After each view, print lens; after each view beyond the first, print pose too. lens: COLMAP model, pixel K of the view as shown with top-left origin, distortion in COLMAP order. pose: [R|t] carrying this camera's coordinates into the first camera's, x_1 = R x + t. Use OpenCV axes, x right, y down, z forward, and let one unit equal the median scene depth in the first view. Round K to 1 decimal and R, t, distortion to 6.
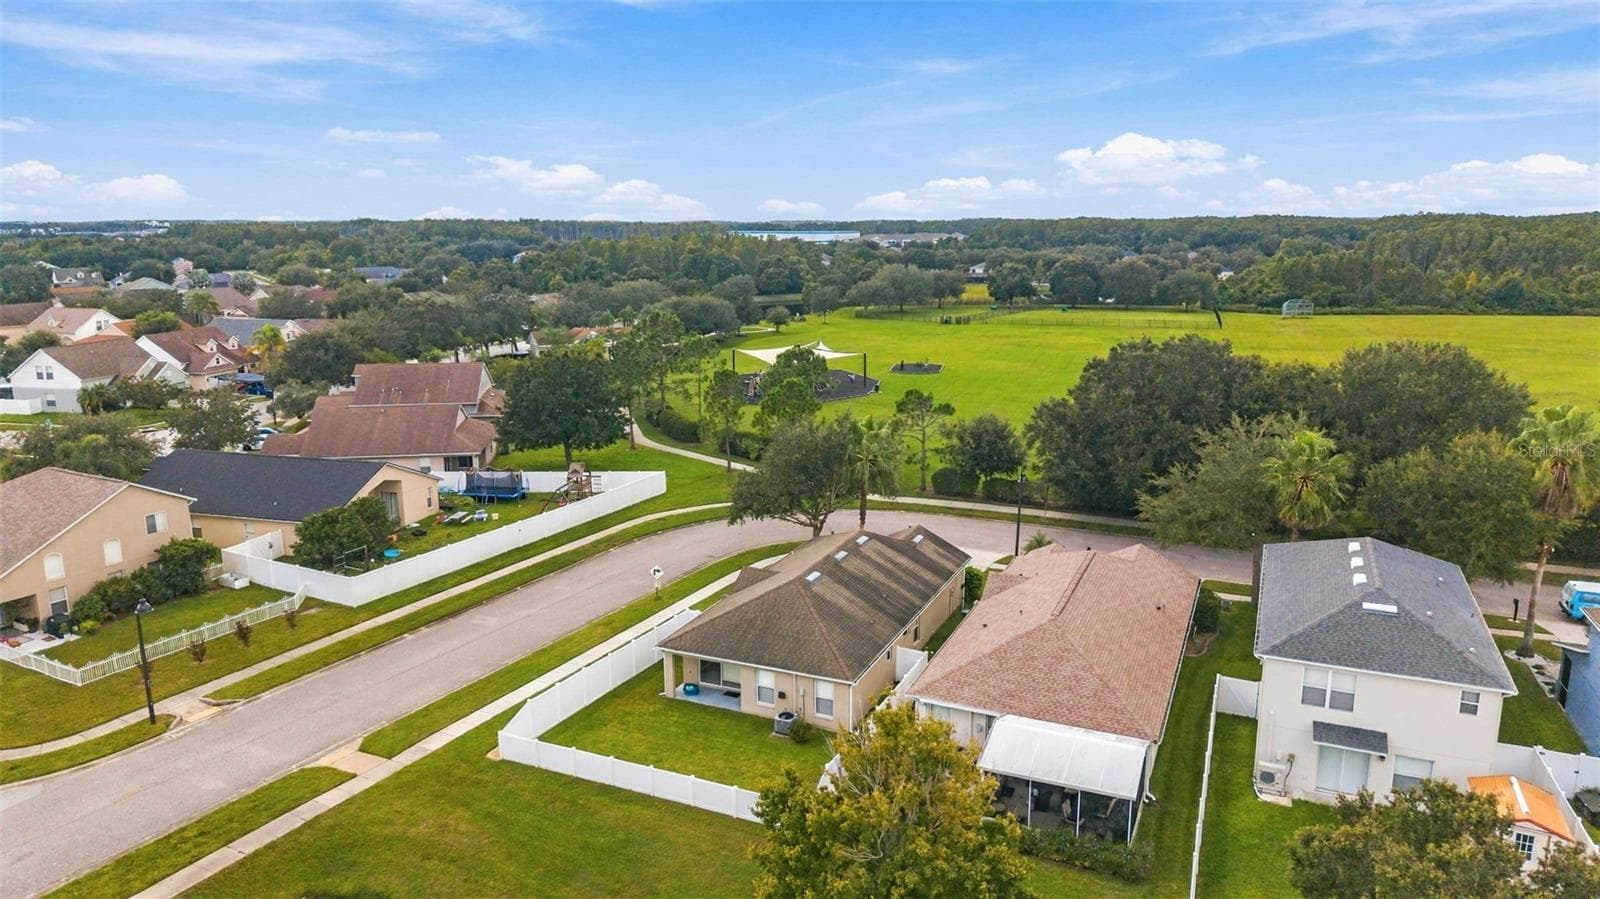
lens RADIAL K [[1046.5, 0, 800.0], [0, 1046.5, 449.5], [0, 0, 1]] dist [-0.001010, -0.000502]
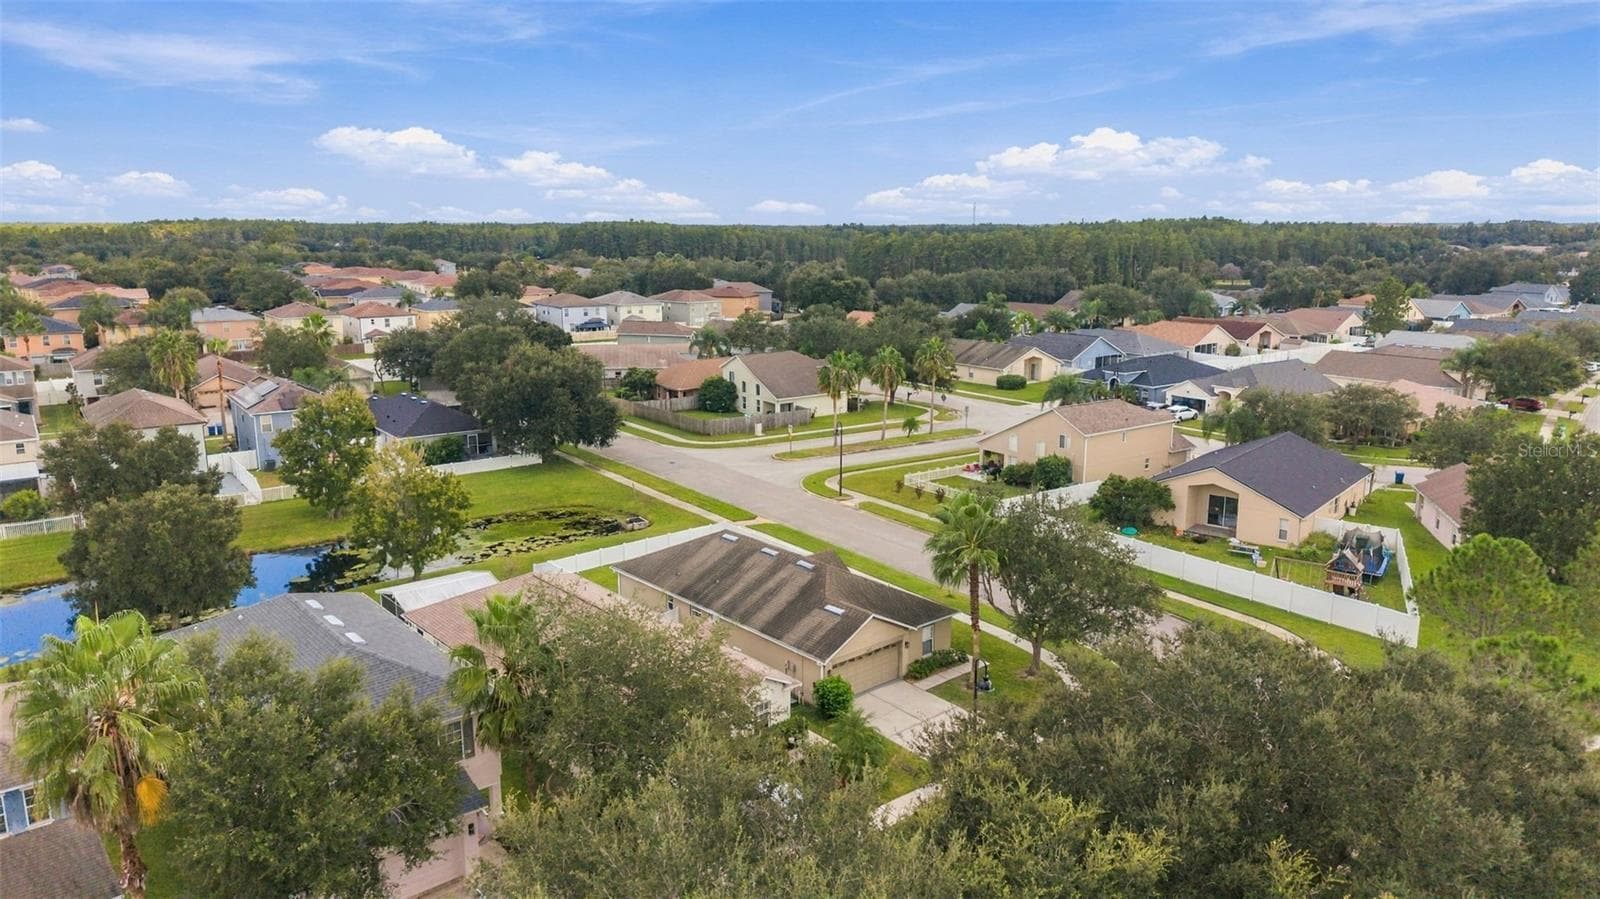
lens RADIAL K [[1046.5, 0, 800.0], [0, 1046.5, 449.5], [0, 0, 1]] dist [-0.001010, -0.000502]
pose [[-0.427716, 0.176644, -0.886485, 0.905383], [-0.193275, 0.940166, 0.280593, -0.280691], [0.883009, 0.291349, -0.367983, 1.352963]]
